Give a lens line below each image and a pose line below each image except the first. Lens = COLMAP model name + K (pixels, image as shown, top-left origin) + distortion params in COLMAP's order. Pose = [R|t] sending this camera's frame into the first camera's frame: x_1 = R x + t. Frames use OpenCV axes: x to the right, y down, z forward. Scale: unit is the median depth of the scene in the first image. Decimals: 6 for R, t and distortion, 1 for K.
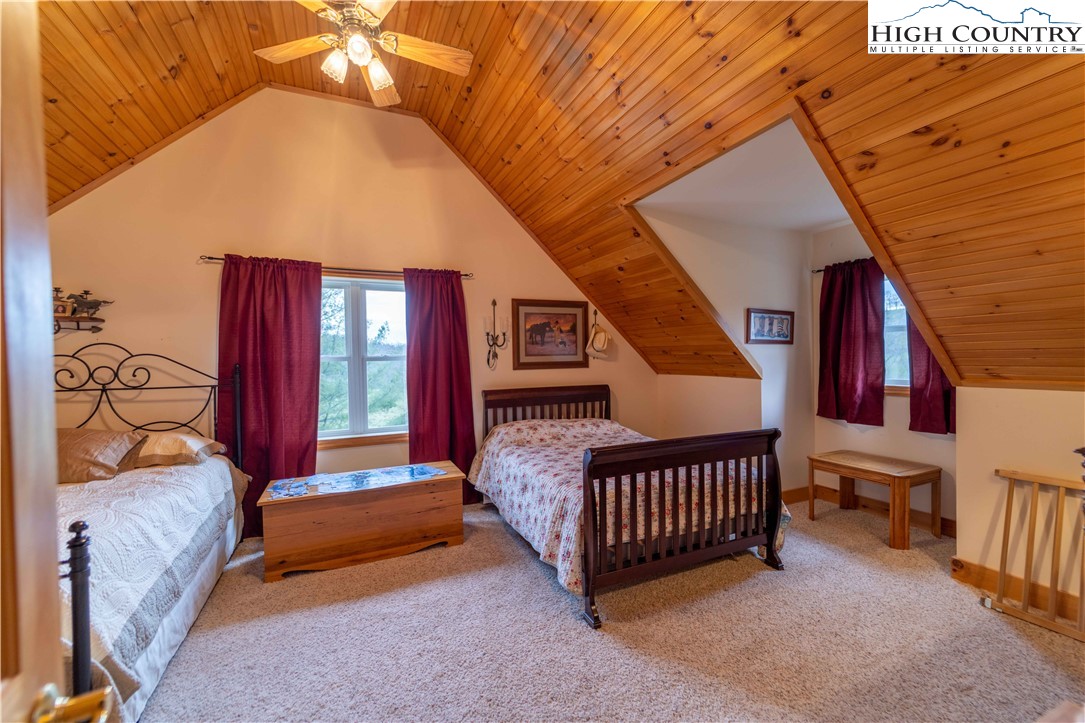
lens RADIAL K [[441.7, 0, 543.4], [0, 441.7, 365.6], [0, 0, 1]] dist [0.001364, -0.000626]
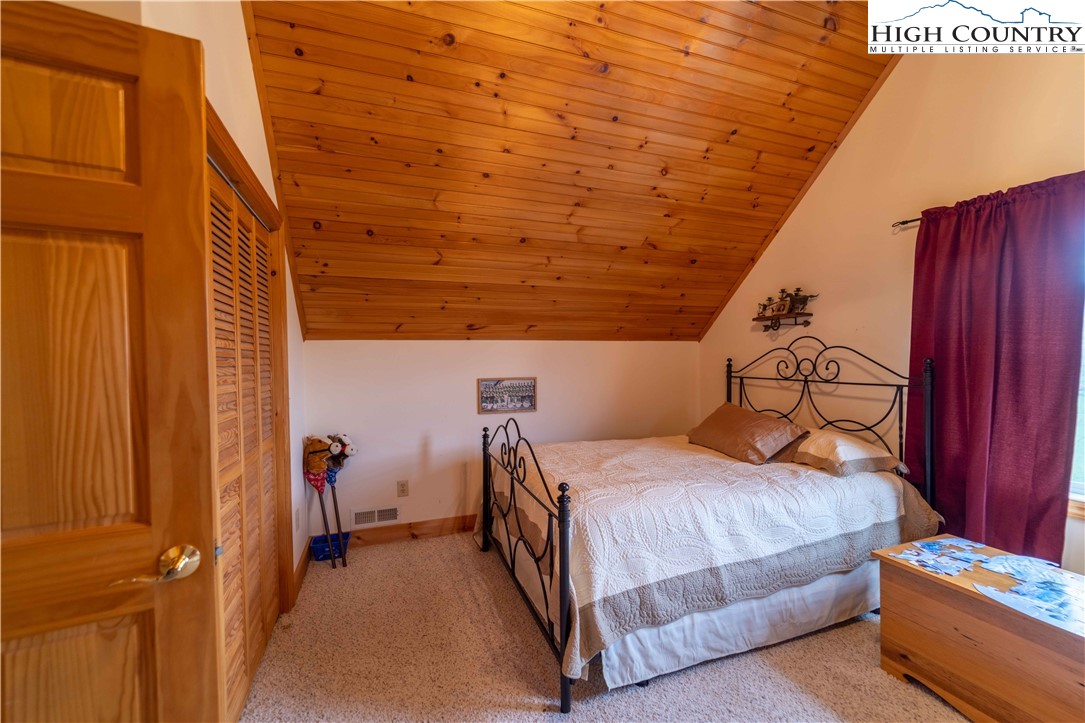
lens RADIAL K [[441.7, 0, 543.4], [0, 441.7, 365.6], [0, 0, 1]] dist [0.001364, -0.000626]
pose [[-0.073698, 0.033006, -0.996734, 0.093256], [-0.008815, 0.999392, 0.033745, -0.011825], [0.997242, 0.011273, -0.073362, 0.467622]]
